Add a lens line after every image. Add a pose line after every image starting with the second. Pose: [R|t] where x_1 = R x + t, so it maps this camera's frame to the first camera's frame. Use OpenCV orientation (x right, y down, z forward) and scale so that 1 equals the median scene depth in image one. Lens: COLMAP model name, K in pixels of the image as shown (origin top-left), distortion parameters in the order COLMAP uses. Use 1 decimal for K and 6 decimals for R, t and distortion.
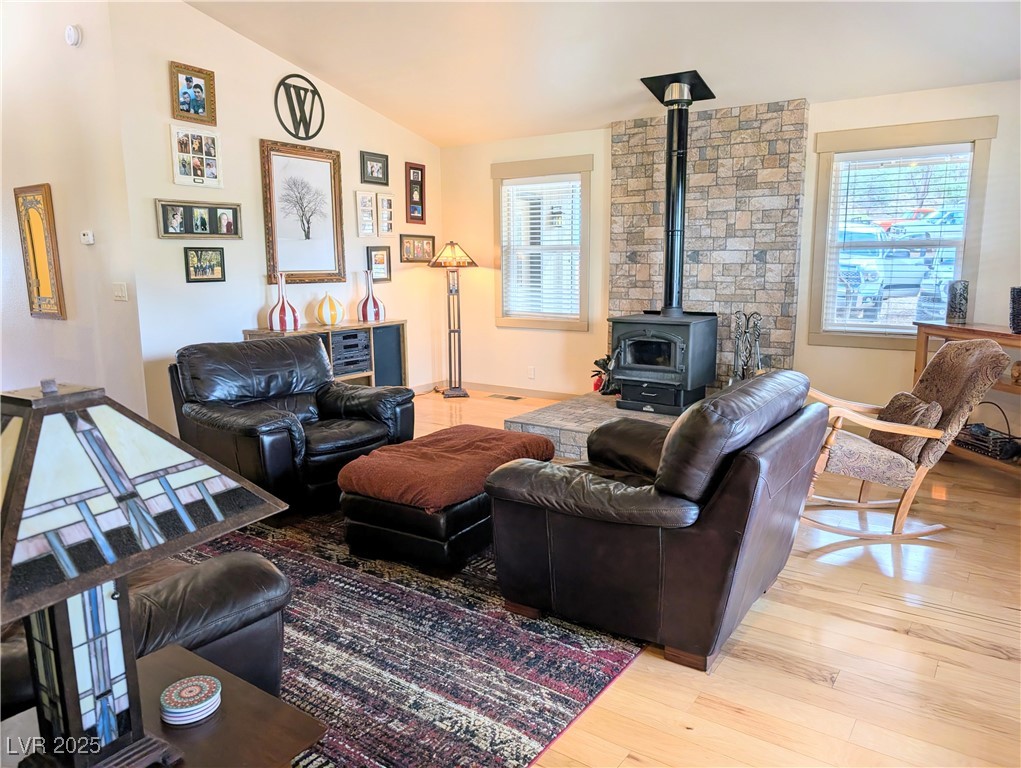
lens RADIAL K [[732.0, 0, 510.1], [0, 732.0, 388.0], [0, 0, 1]] dist [0.007267, -0.003699]
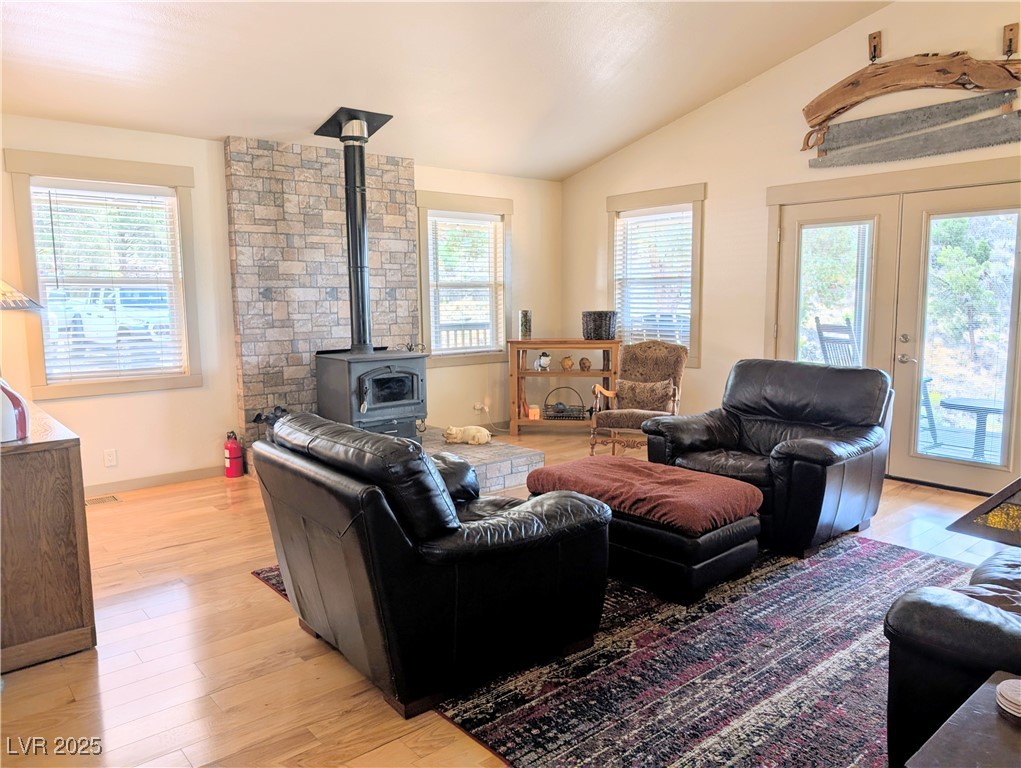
lens RADIAL K [[732.0, 0, 511.7], [0, 732.0, 381.2], [0, 0, 1]] dist [0.007267, -0.003699]
pose [[0.260088, -0.108687, 0.959449, -0.678652], [0.174281, 0.982610, 0.064066, -0.089673], [-0.949727, 0.150551, 0.274507, 0.549515]]
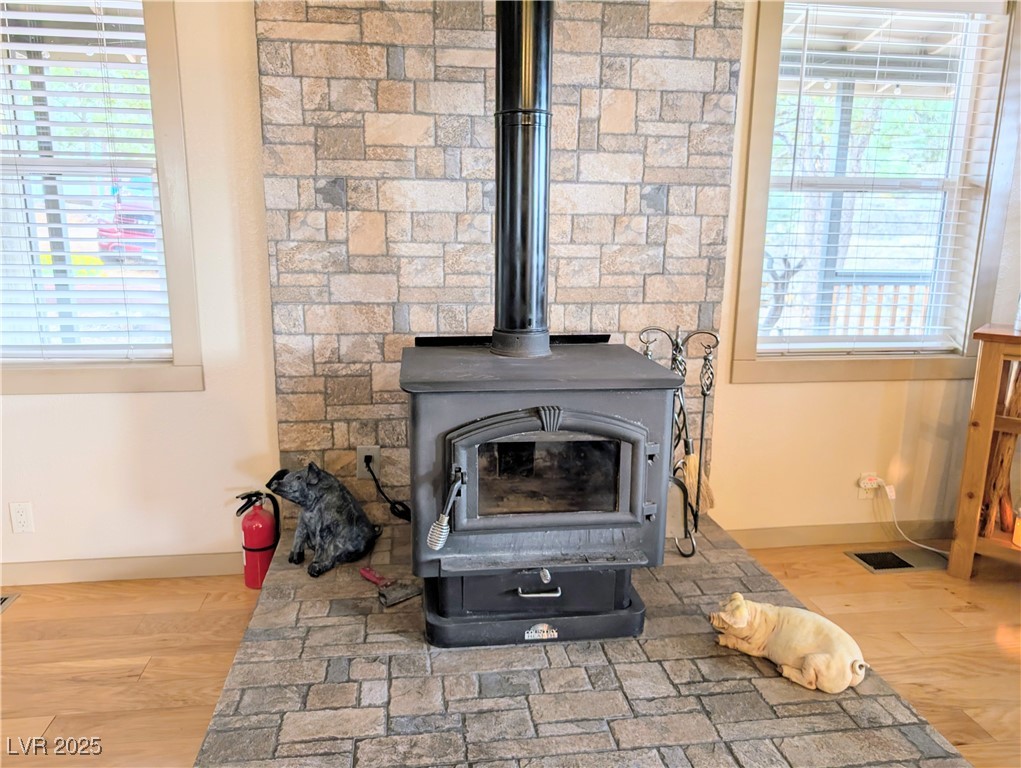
lens RADIAL K [[732.0, 0, 506.8], [0, 732.0, 387.4], [0, 0, 1]] dist [0.007267, -0.003699]
pose [[0.739122, -0.126600, 0.661567, -0.032933], [0.102712, 0.991875, 0.075057, -0.109250], [-0.665694, 0.012474, 0.746120, 0.733089]]
